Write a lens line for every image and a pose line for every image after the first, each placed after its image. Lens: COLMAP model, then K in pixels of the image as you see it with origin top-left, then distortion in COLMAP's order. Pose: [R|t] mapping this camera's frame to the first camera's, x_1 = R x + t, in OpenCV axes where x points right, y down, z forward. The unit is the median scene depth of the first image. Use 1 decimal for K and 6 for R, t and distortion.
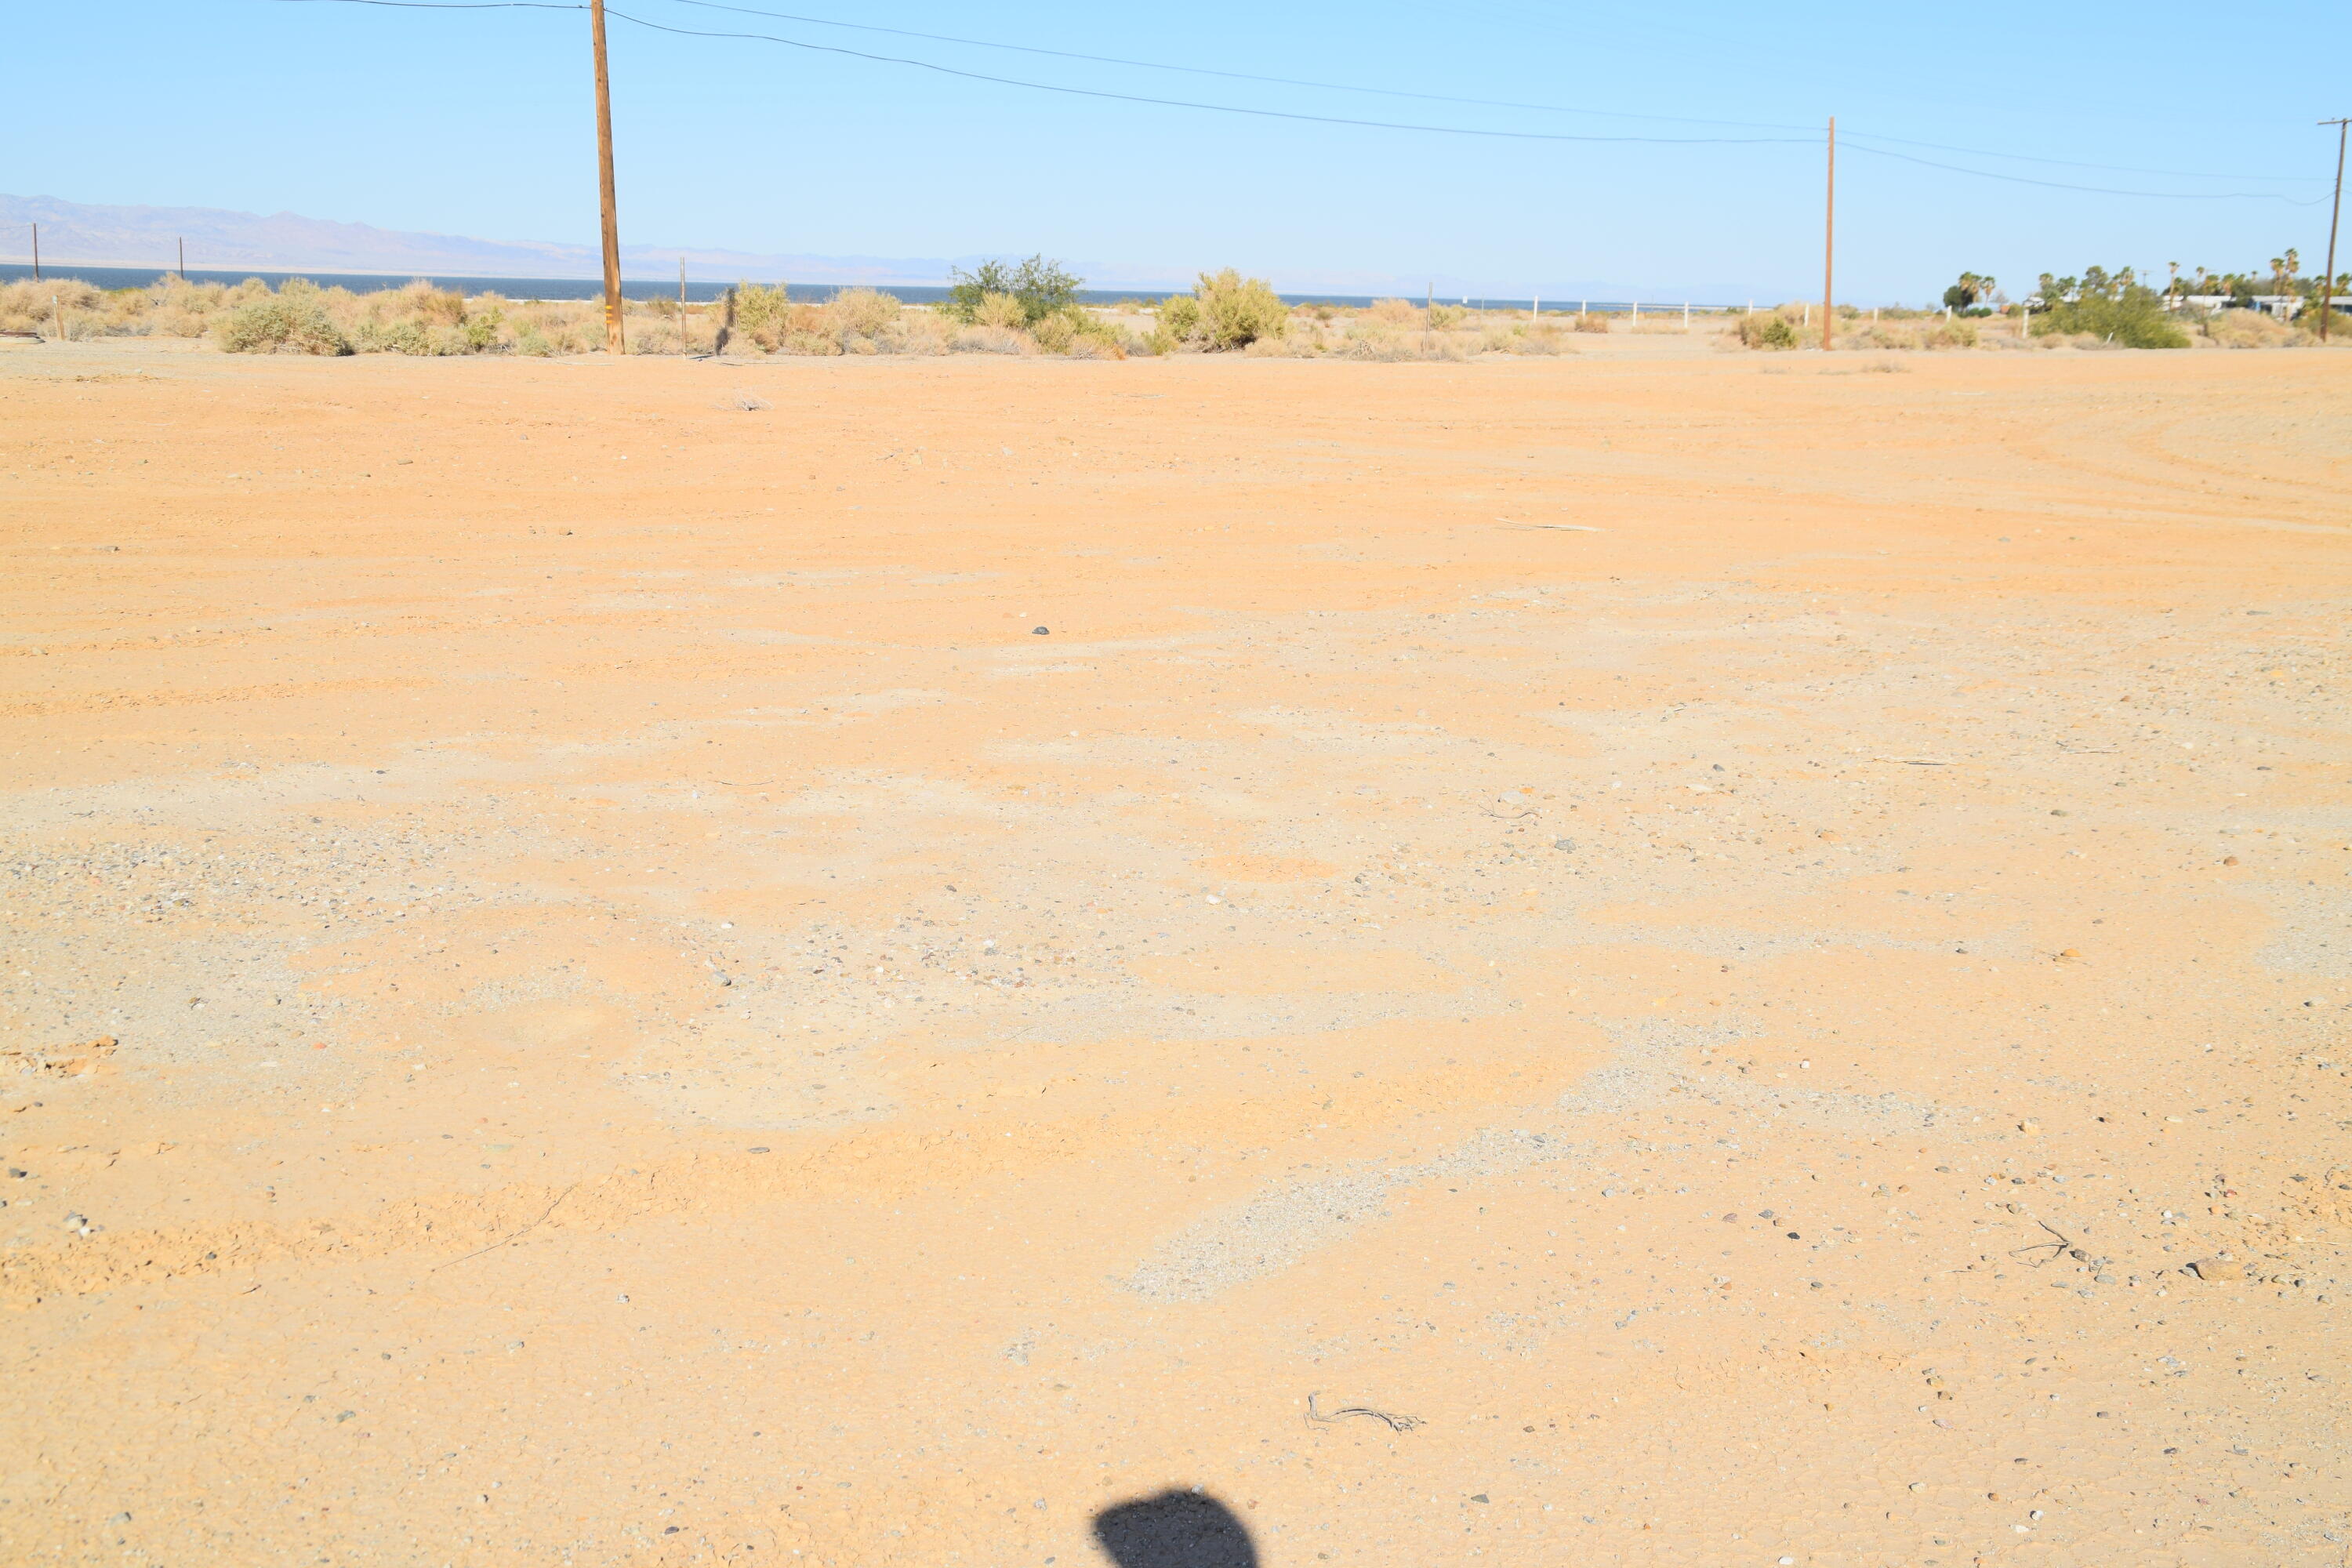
lens RADIAL K [[2581.6, 0, 1196.8], [0, 2581.6, 794.4], [0, 0, 1]] dist [0.001918, 0.000000]
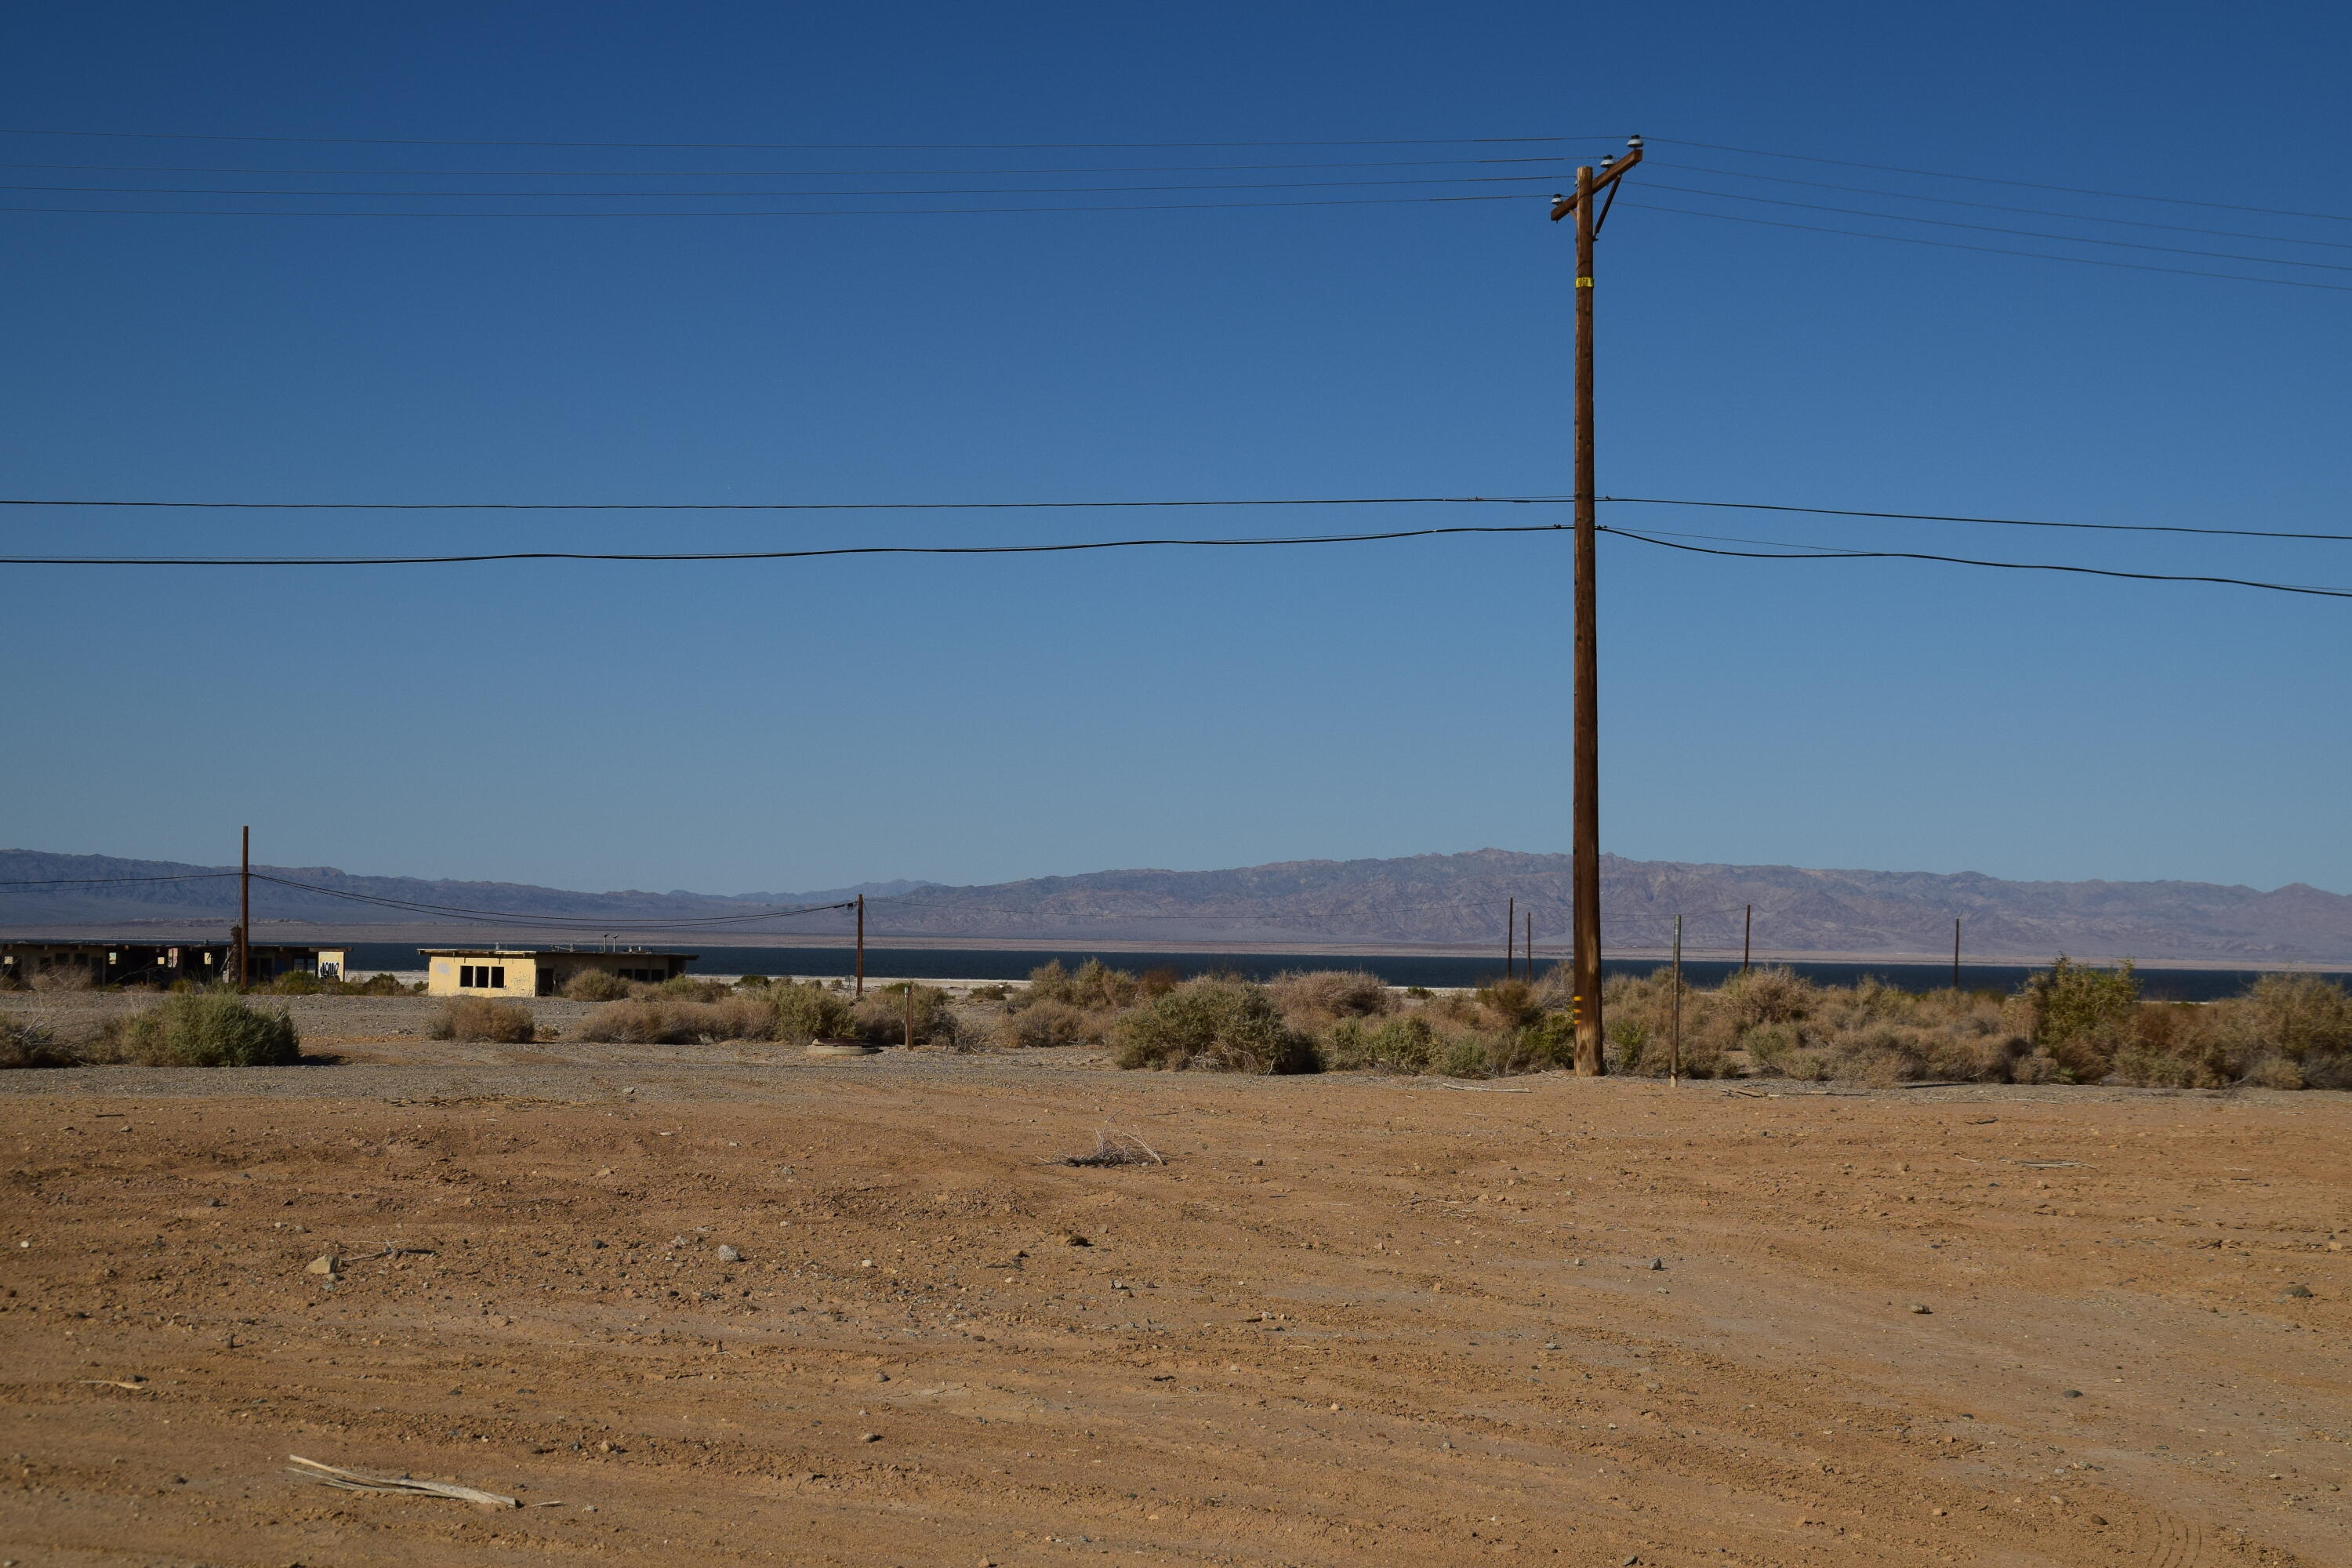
lens RADIAL K [[3846.6, 0, 1201.4], [0, 3846.6, 793.6], [0, 0, 1]] dist [0.162482, 0.000000]
pose [[0.819510, -0.032716, -0.572130, 0.249567], [-0.107227, 0.971983, -0.209170, -0.041114], [0.562944, 0.232765, 0.793041, 0.248347]]
